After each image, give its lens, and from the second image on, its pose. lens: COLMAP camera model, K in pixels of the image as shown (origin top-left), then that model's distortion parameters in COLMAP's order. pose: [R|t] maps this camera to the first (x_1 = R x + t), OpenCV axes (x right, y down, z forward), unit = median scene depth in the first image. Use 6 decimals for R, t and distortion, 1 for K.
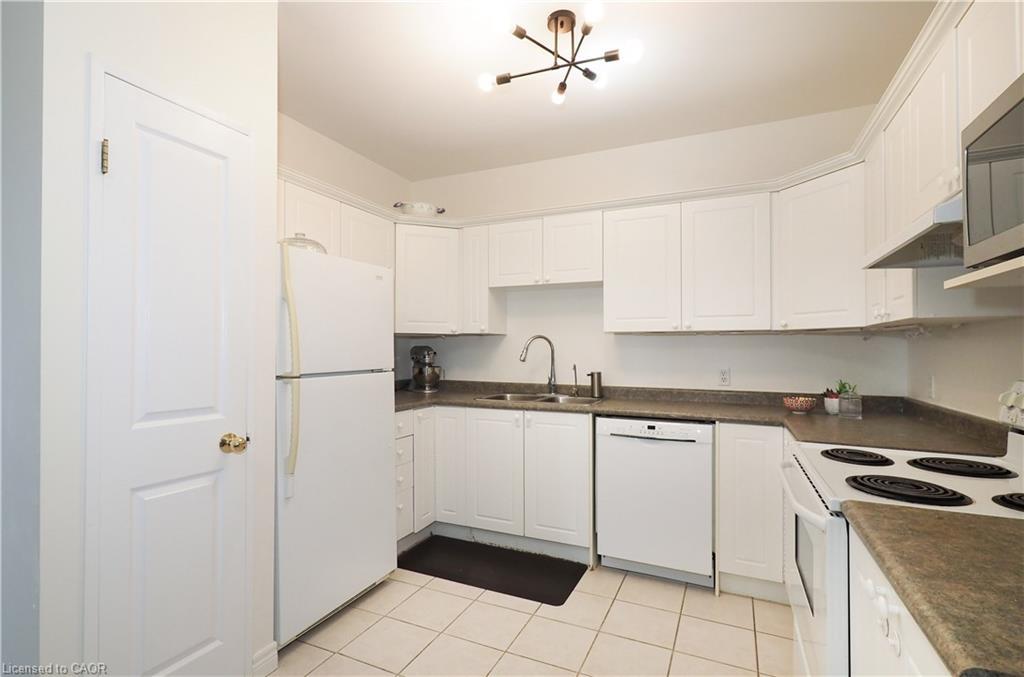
lens RADIAL K [[502.0, 0, 485.0], [0, 502.0, 339.3], [0, 0, 1]] dist [-0.013209, 0.000297]
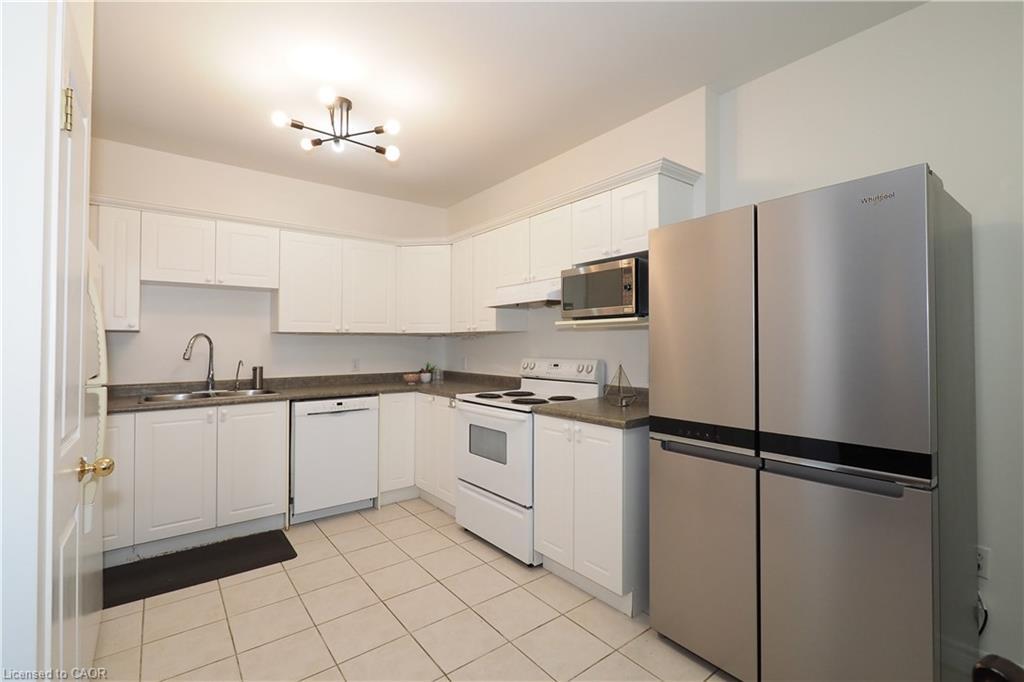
lens RADIAL K [[457.9, 0, 515.8], [0, 457.9, 332.3], [0, 0, 1]] dist [0.000559, 0.000125]
pose [[0.436283, 0.014486, 0.899693, -0.543813], [-0.011784, 0.999877, -0.010385, -0.010039], [-0.899732, -0.006072, 0.436400, 0.027999]]
